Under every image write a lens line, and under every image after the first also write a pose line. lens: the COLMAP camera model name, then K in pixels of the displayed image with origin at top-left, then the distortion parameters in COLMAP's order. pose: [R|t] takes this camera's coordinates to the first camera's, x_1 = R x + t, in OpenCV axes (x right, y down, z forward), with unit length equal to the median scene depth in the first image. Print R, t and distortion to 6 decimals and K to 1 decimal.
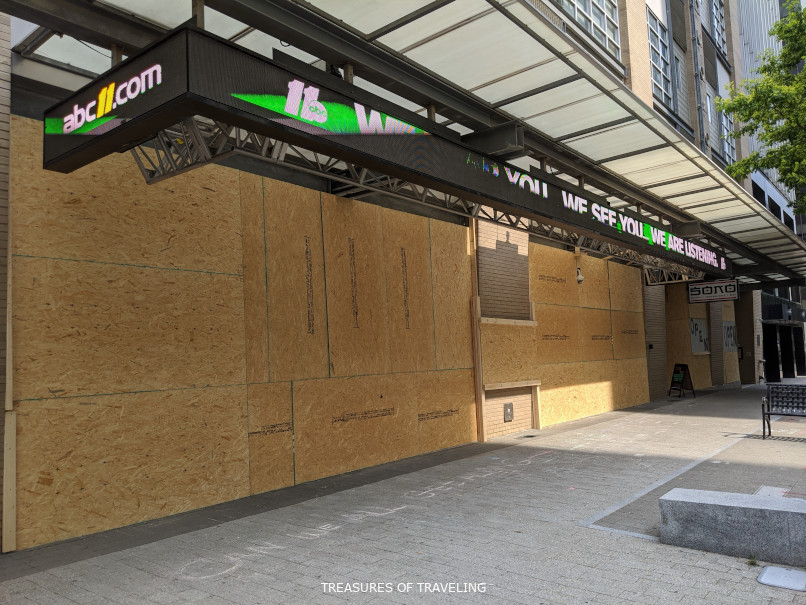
lens RADIAL K [[639.2, 0, 400.9], [0, 639.2, 304.0], [0, 0, 1]] dist [0.055714, -0.075073]
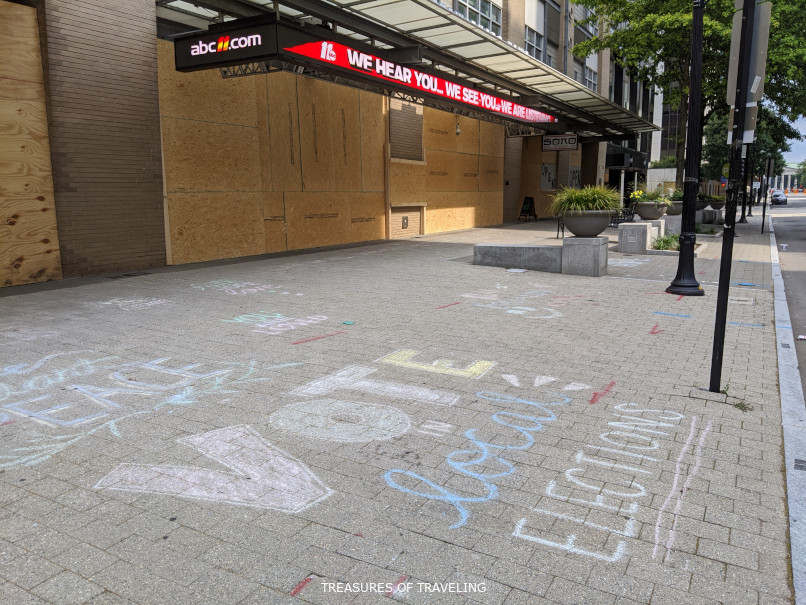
lens RADIAL K [[639.2, 0, 407.1], [0, 639.2, 297.5], [0, 0, 1]] dist [0.055714, -0.075073]
pose [[0.984443, -0.001695, 0.175698, -0.115122], [-0.040116, 0.971374, 0.234142, -0.016260], [-0.171065, -0.237548, 0.956194, -0.598921]]
